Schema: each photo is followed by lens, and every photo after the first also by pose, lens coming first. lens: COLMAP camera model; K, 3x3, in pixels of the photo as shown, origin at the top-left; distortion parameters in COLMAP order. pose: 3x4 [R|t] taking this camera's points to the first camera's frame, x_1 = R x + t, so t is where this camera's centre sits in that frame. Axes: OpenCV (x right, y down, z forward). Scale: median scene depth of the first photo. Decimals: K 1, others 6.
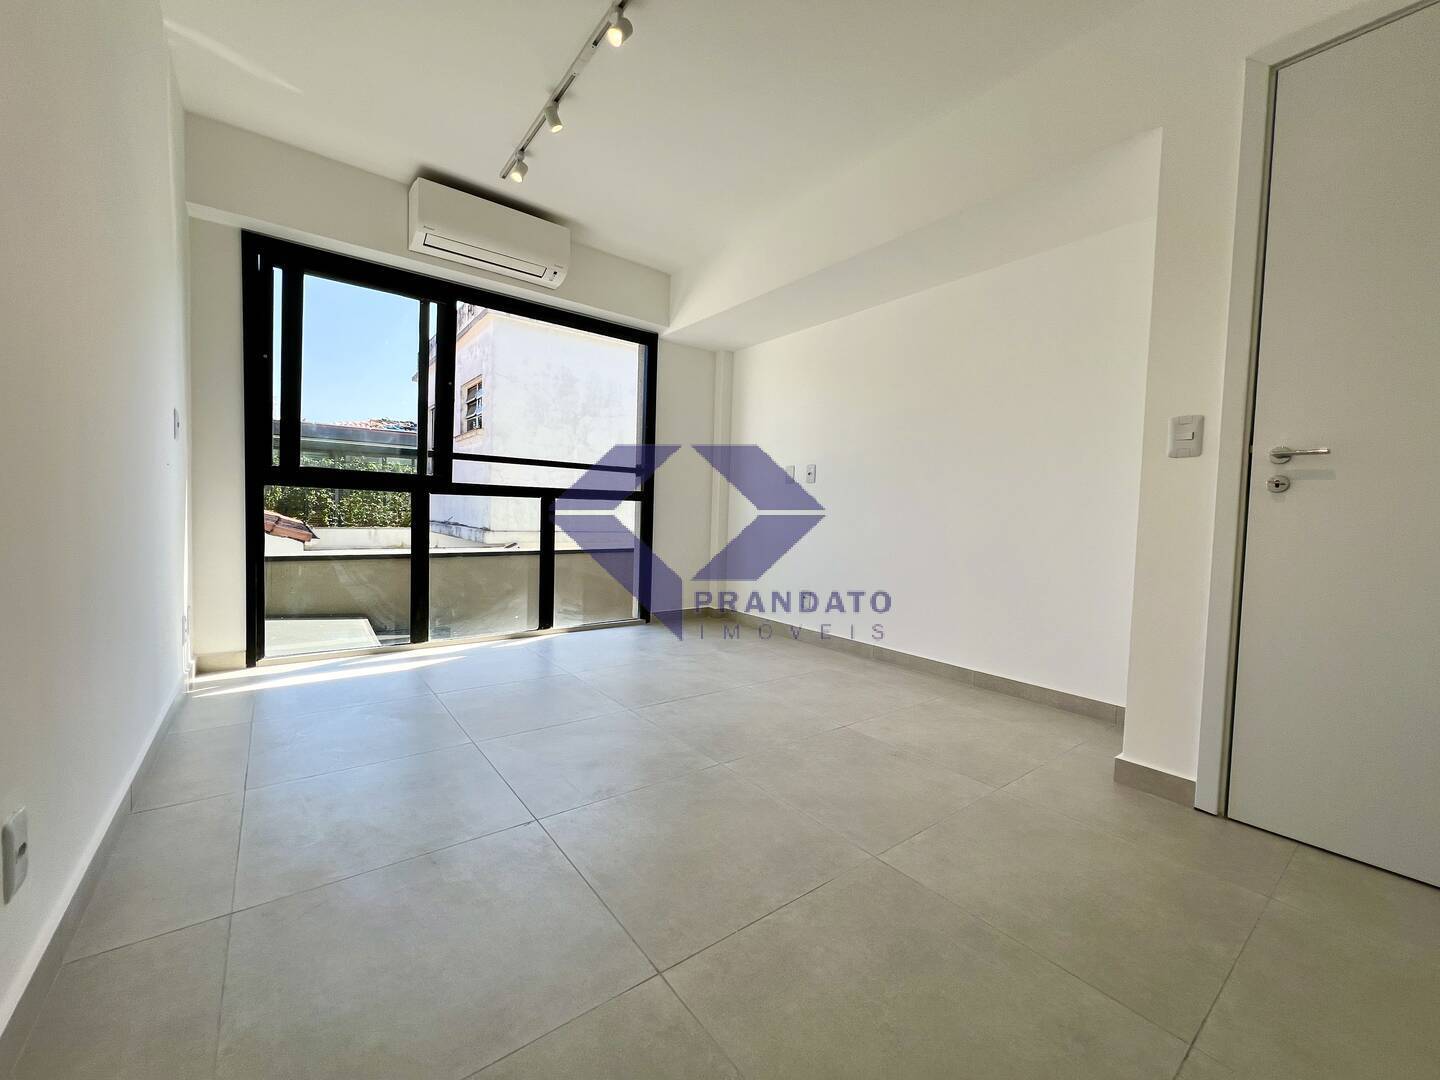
lens RADIAL K [[571.2, 0, 721.8], [0, 571.2, 537.4], [0, 0, 1]] dist [-0.001291, -0.000184]
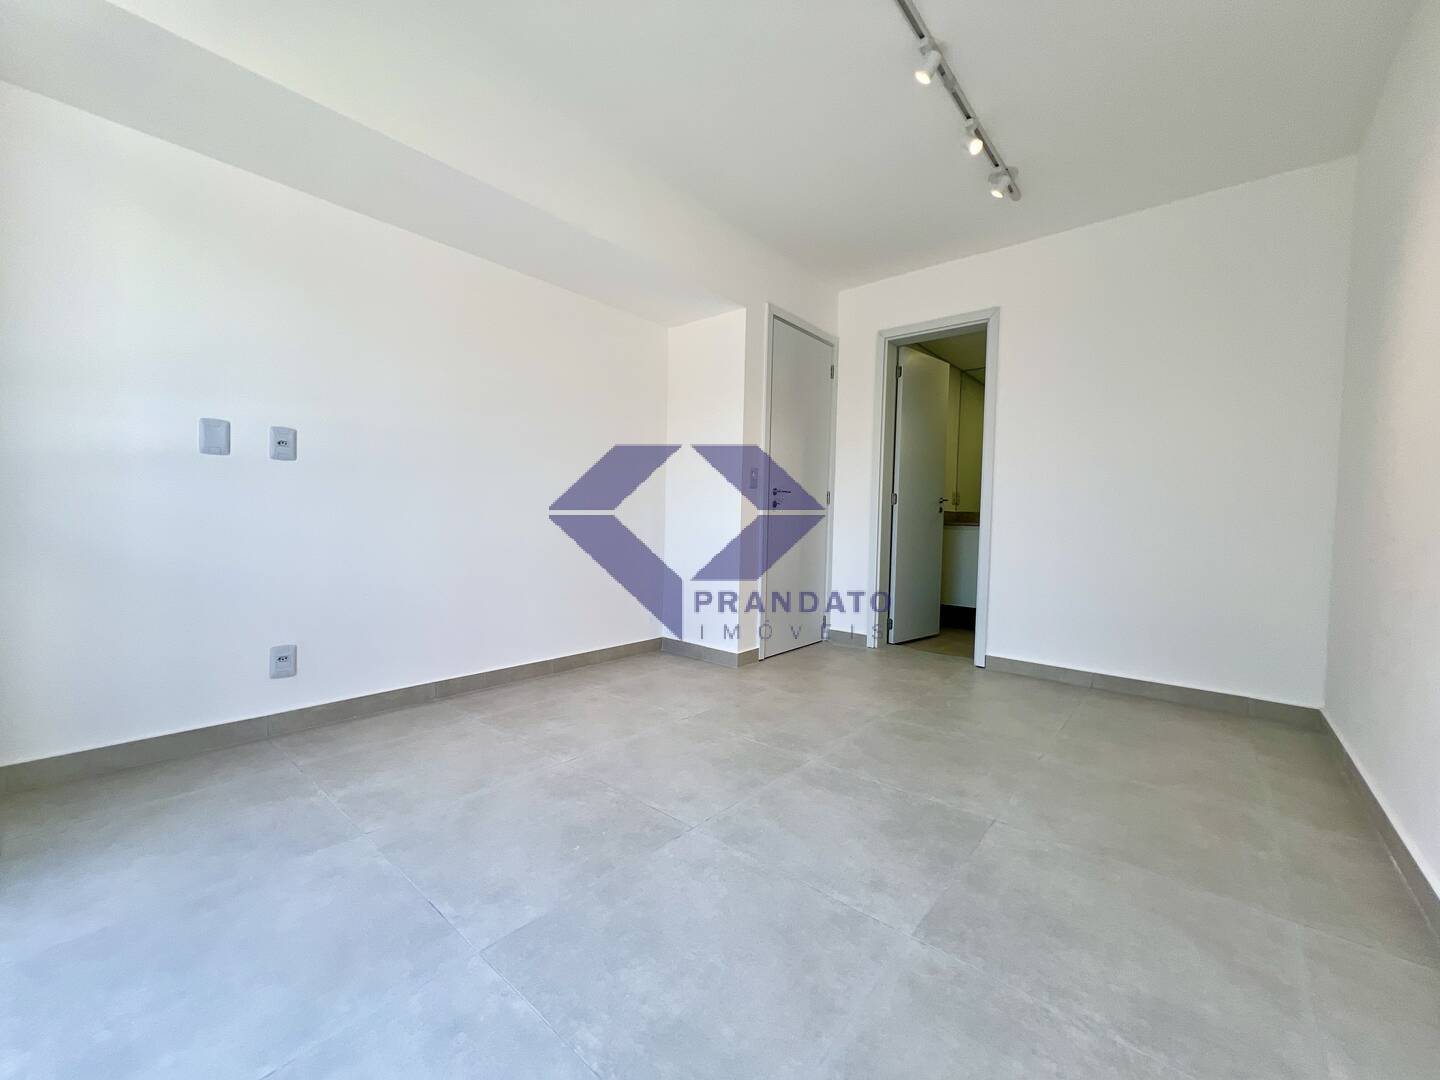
lens RADIAL K [[571.2, 0, 721.8], [0, 571.2, 537.4], [0, 0, 1]] dist [-0.001291, -0.000184]
pose [[-0.198524, -0.066826, 0.977815, -0.805612], [0.015091, 0.997346, 0.071225, -0.082690], [-0.979980, 0.028896, -0.196988, 1.101405]]
